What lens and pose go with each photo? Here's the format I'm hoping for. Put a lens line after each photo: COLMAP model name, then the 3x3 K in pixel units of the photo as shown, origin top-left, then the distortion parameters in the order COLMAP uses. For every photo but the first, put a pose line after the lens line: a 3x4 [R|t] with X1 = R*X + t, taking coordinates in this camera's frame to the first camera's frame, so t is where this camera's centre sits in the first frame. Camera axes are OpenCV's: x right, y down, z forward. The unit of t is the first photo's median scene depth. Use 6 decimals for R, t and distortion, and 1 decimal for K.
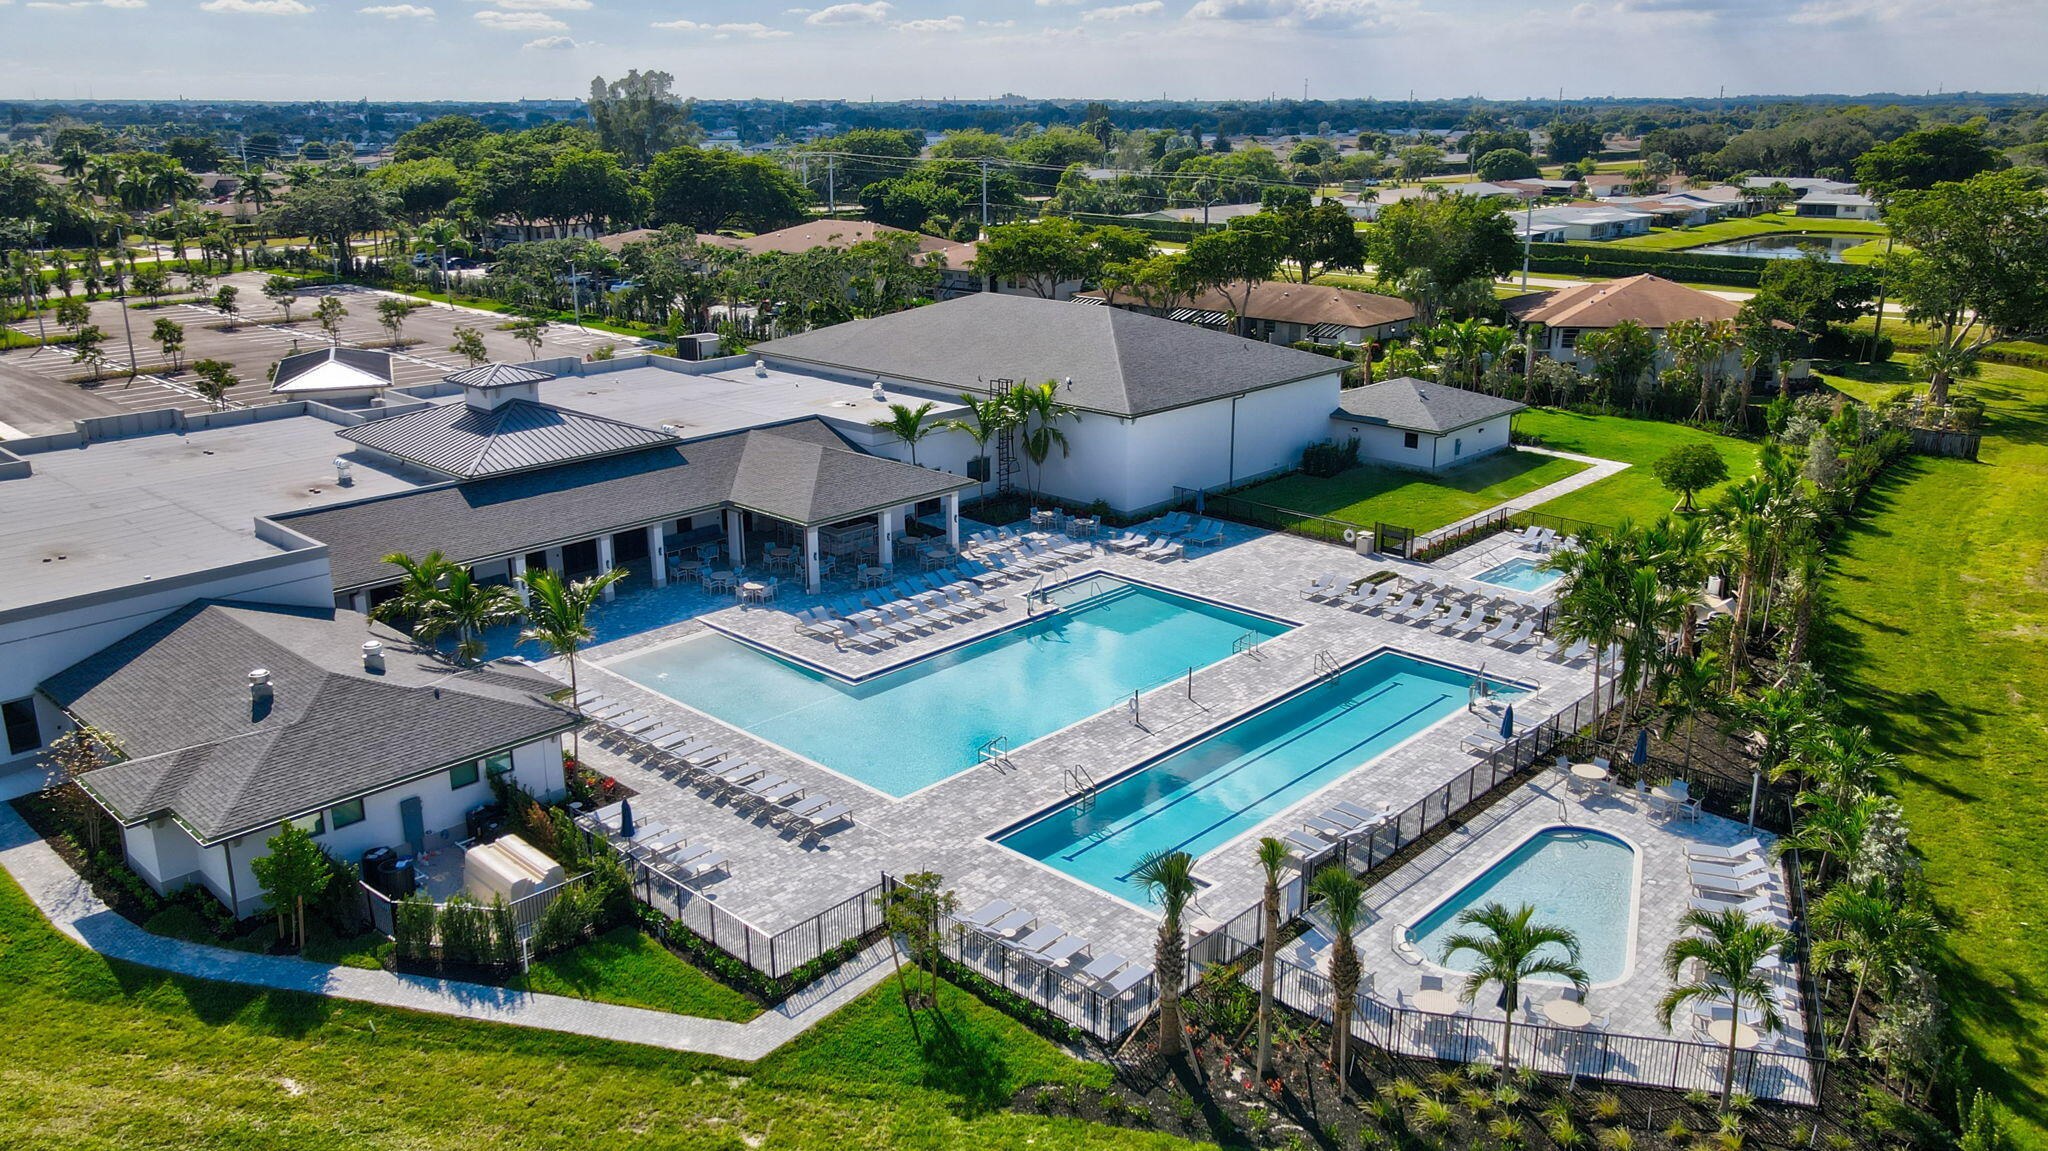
lens RADIAL K [[1484.4, 0, 1031.4], [0, 1484.4, 577.2], [0, 0, 1]] dist [0.030789, 0.001582]
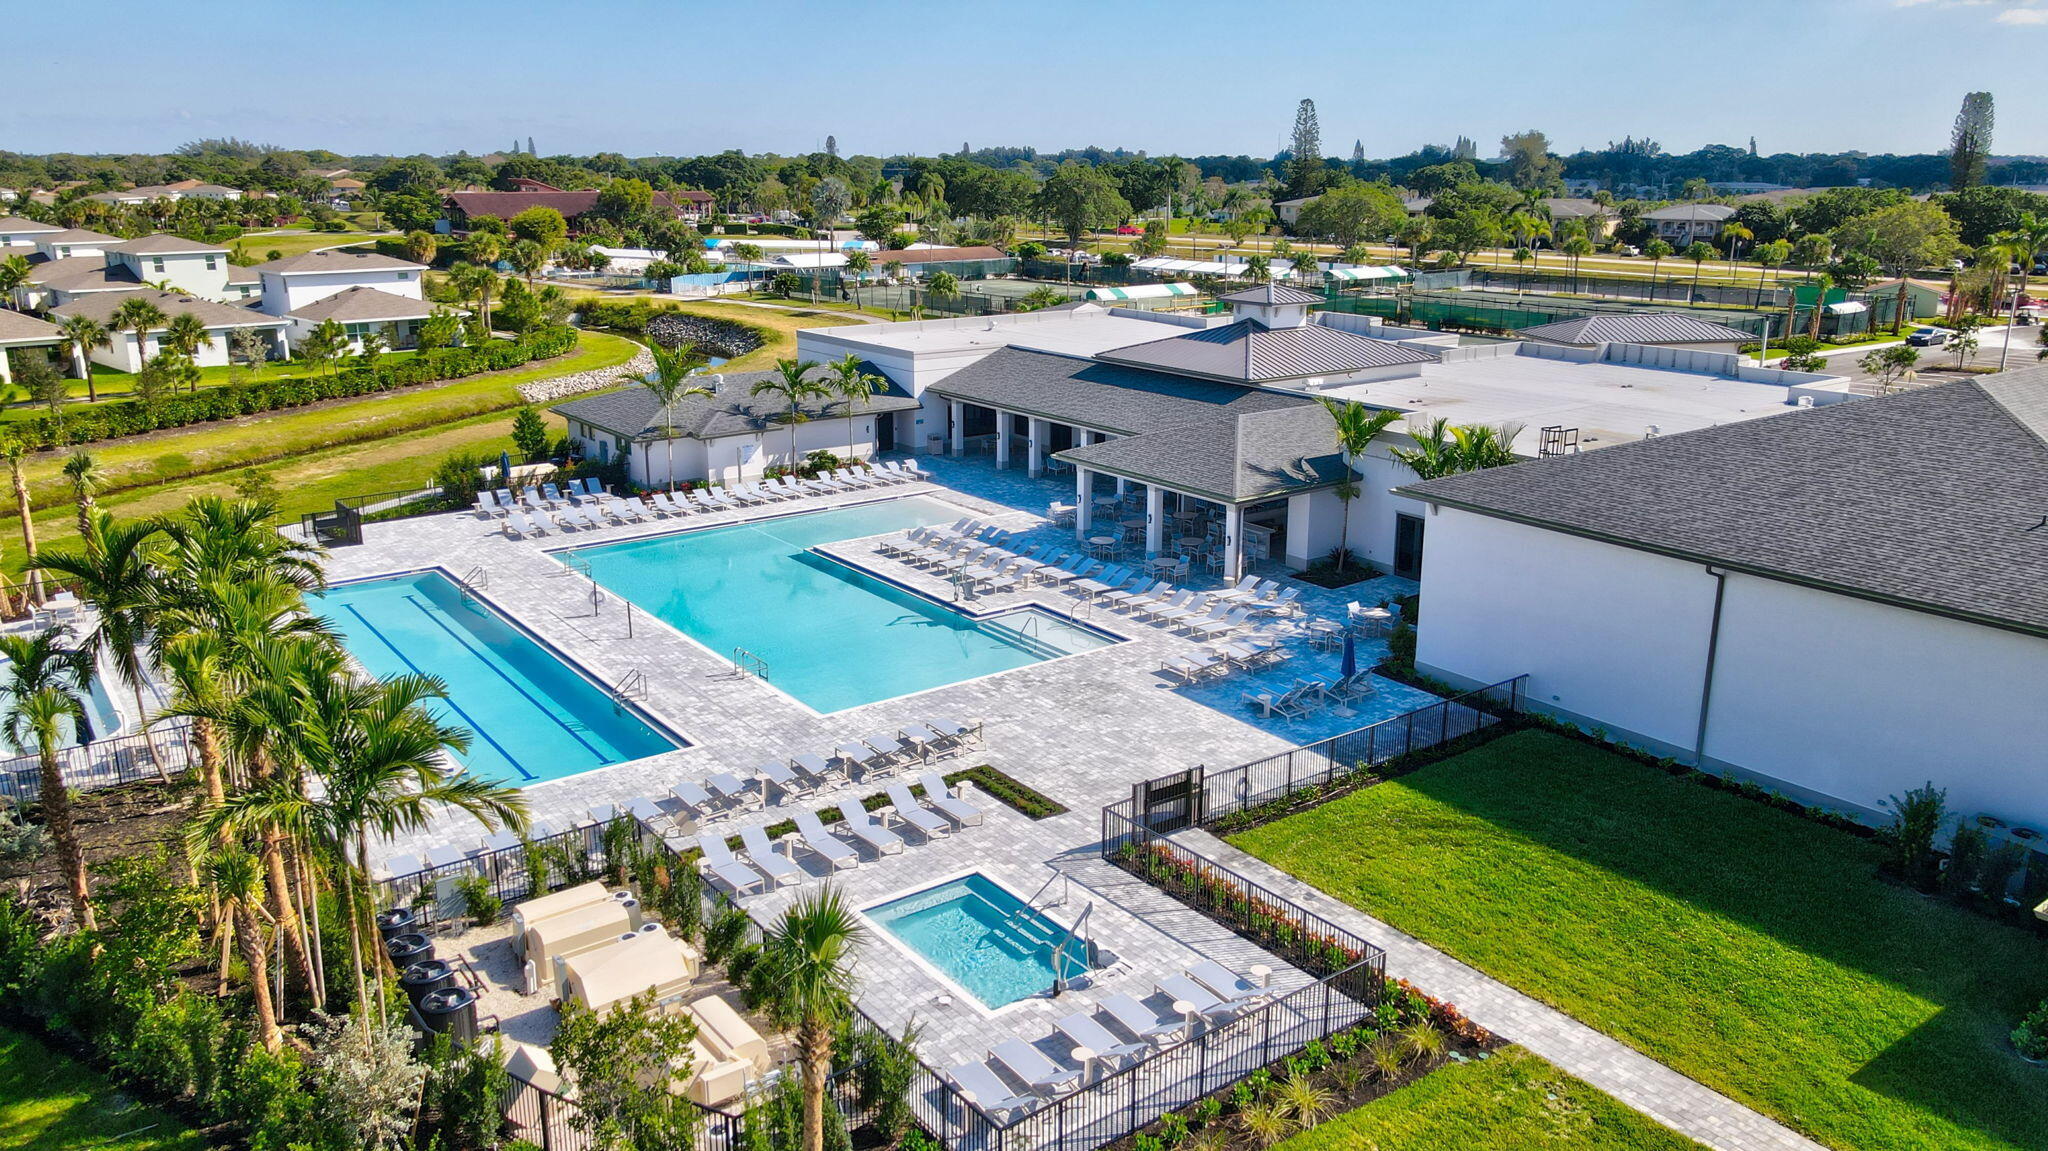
lens RADIAL K [[1484.4, 0, 1019.4], [0, 1484.4, 567.8], [0, 0, 1]] dist [0.030789, 0.001582]
pose [[-0.149715, 0.270864, -0.950904, 0.809446], [-0.304827, 0.902251, 0.304999, -0.265886], [0.940567, 0.335524, -0.052514, 1.124392]]
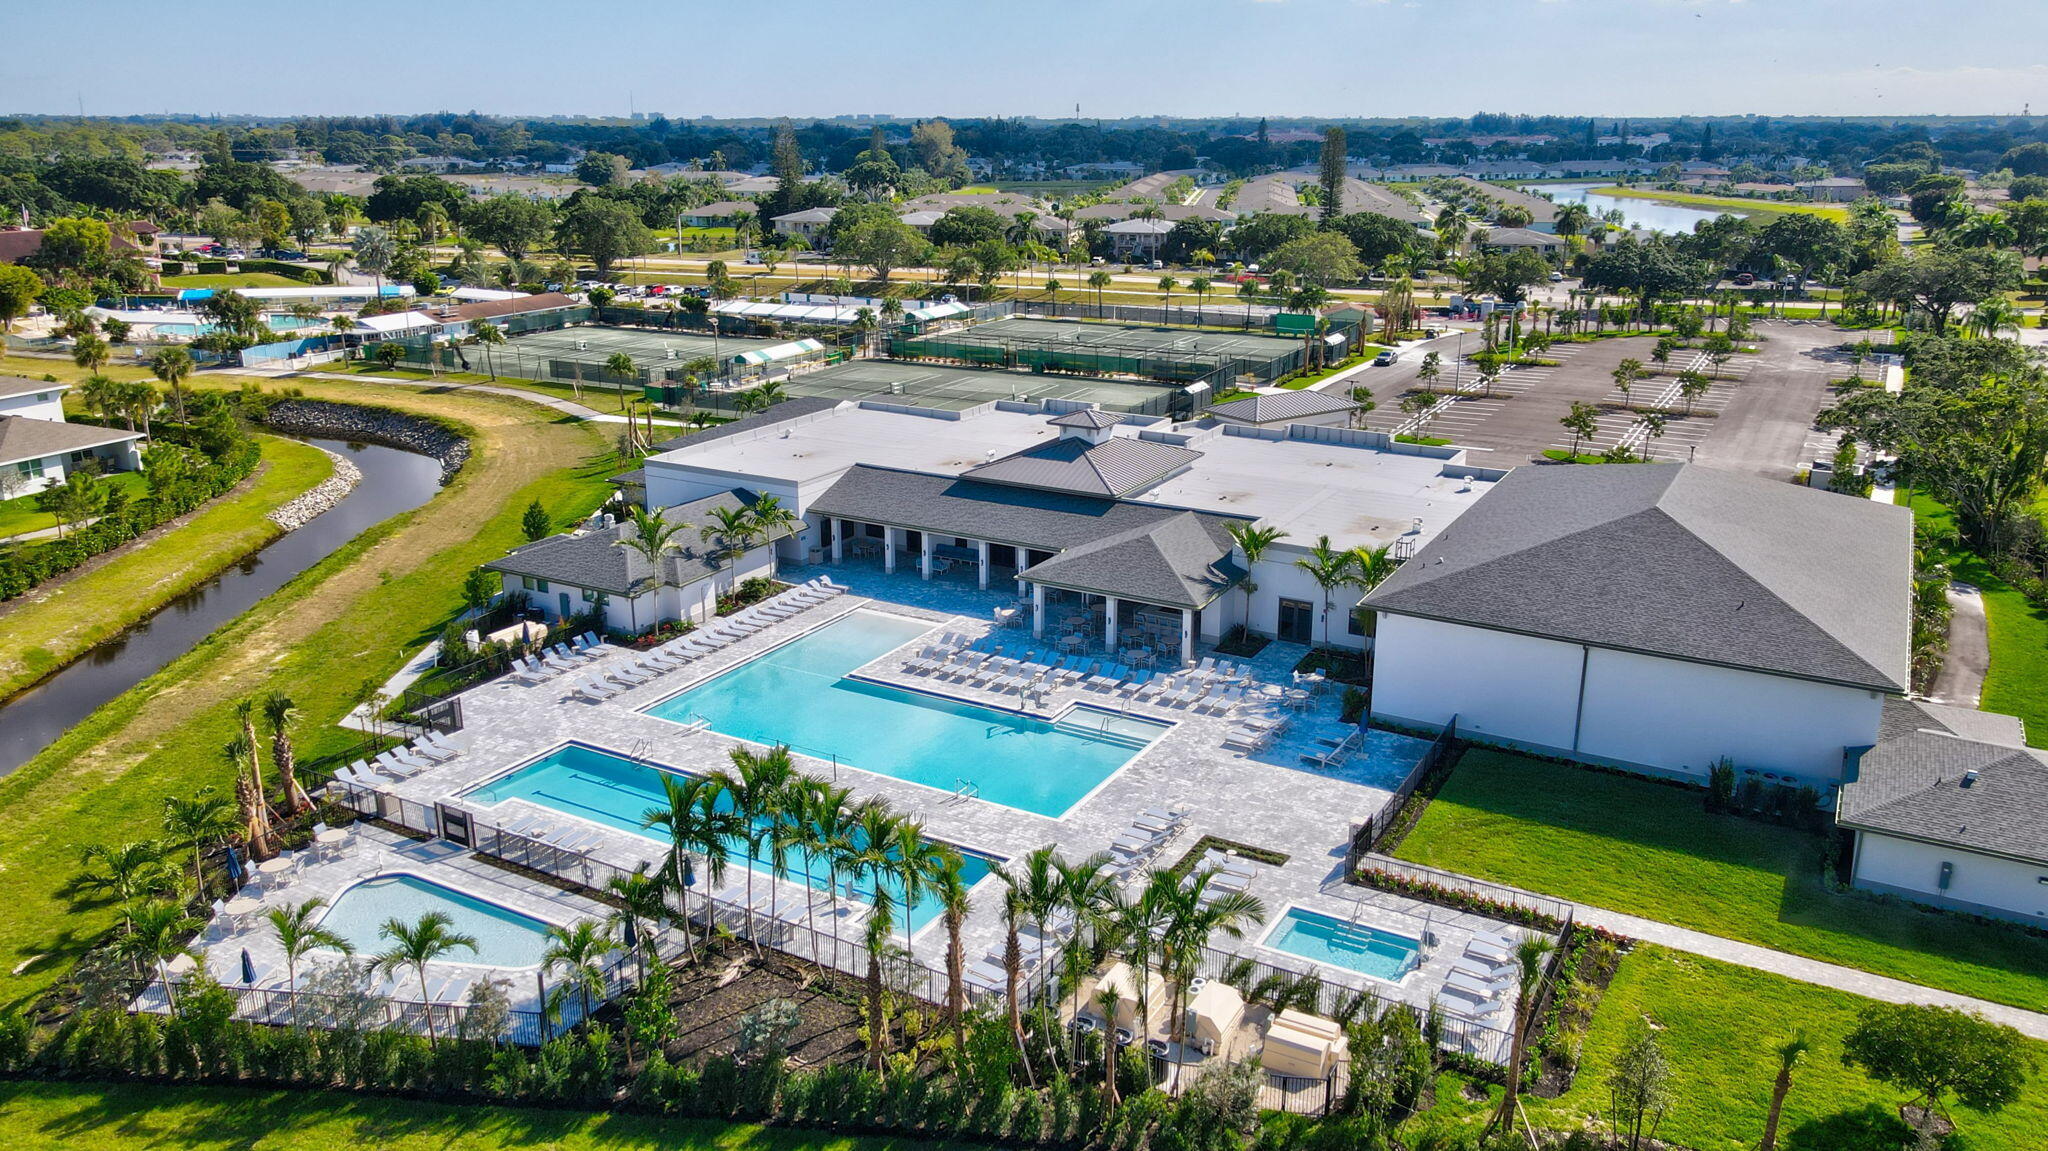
lens RADIAL K [[1484.4, 0, 1027.7], [0, 1484.4, 580.2], [0, 0, 1]] dist [0.030789, 0.001582]
pose [[0.252442, 0.292865, -0.922227, 1.033861], [-0.299422, 0.929959, 0.213359, -0.313711], [0.920119, 0.222274, 0.322451, 0.662010]]
